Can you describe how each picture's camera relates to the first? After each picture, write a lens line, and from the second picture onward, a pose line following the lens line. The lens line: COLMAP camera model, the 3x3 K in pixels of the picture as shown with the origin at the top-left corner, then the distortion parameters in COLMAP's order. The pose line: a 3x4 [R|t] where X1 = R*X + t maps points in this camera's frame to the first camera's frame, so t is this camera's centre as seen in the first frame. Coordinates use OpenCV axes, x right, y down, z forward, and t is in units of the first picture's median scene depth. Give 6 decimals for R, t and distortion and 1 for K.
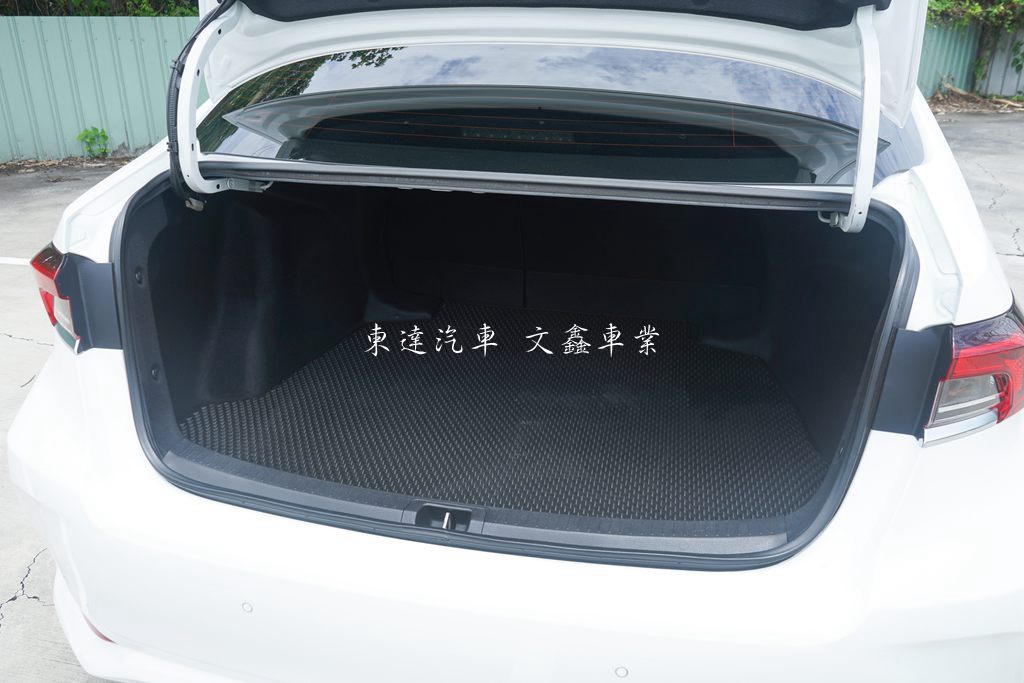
lens RADIAL K [[824.6, 0, 515.9], [0, 824.6, 347.2], [0, 0, 1]] dist [0.041008, 0.002683]
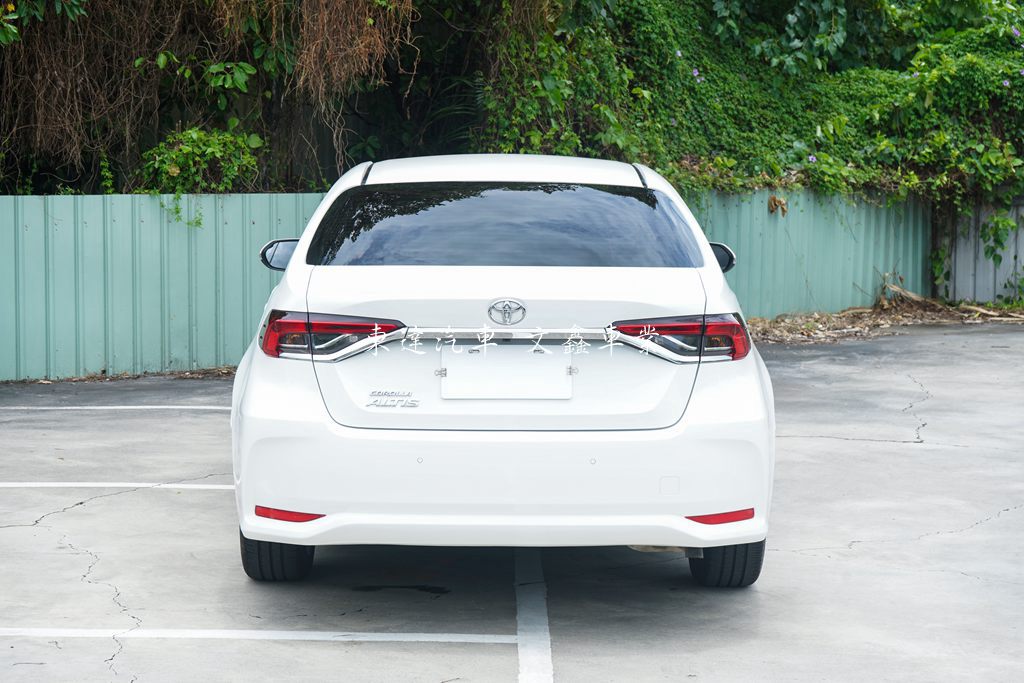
lens RADIAL K [[1950.9, 0, 504.4], [0, 1950.9, 341.8], [0, 0, 1]] dist [-0.039573, 0.000000]
pose [[0.974935, -0.038741, 0.219093, -0.111057], [0.101422, 0.953846, -0.282652, 0.123939], [-0.198031, 0.297788, 0.933866, -0.339205]]
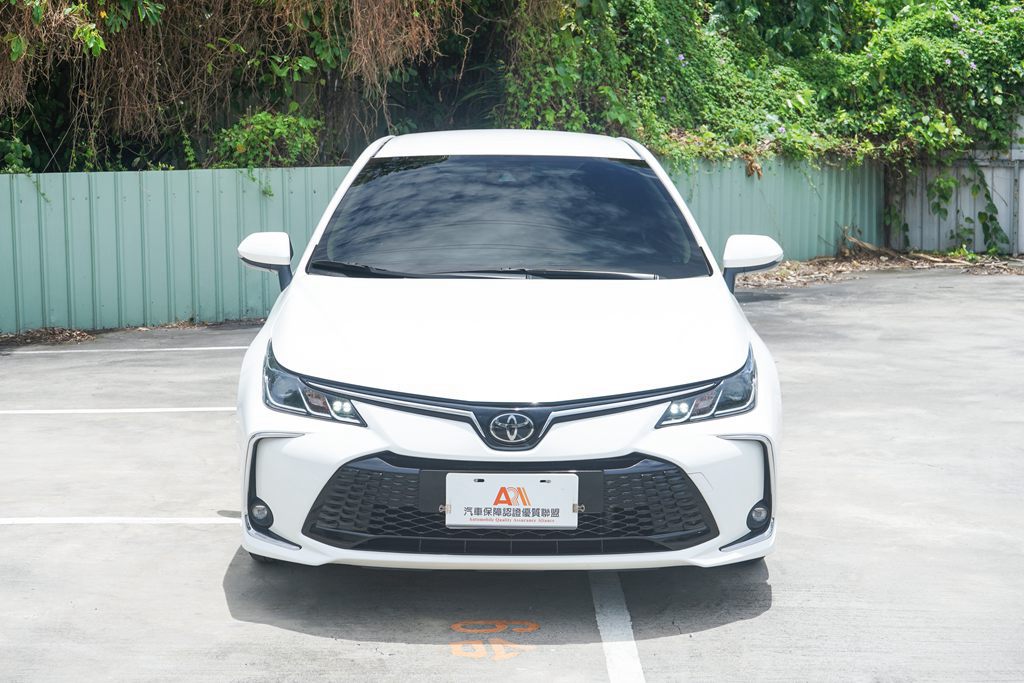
lens RADIAL K [[1705.1, 0, 520.4], [0, 1705.1, 339.1], [0, 0, 1]] dist [-0.011933, 0.000000]
pose [[0.972066, -0.060237, 0.226847, -0.134956], [0.119281, 0.959174, -0.256433, 0.135960], [-0.202139, 0.276329, 0.939565, -0.370327]]
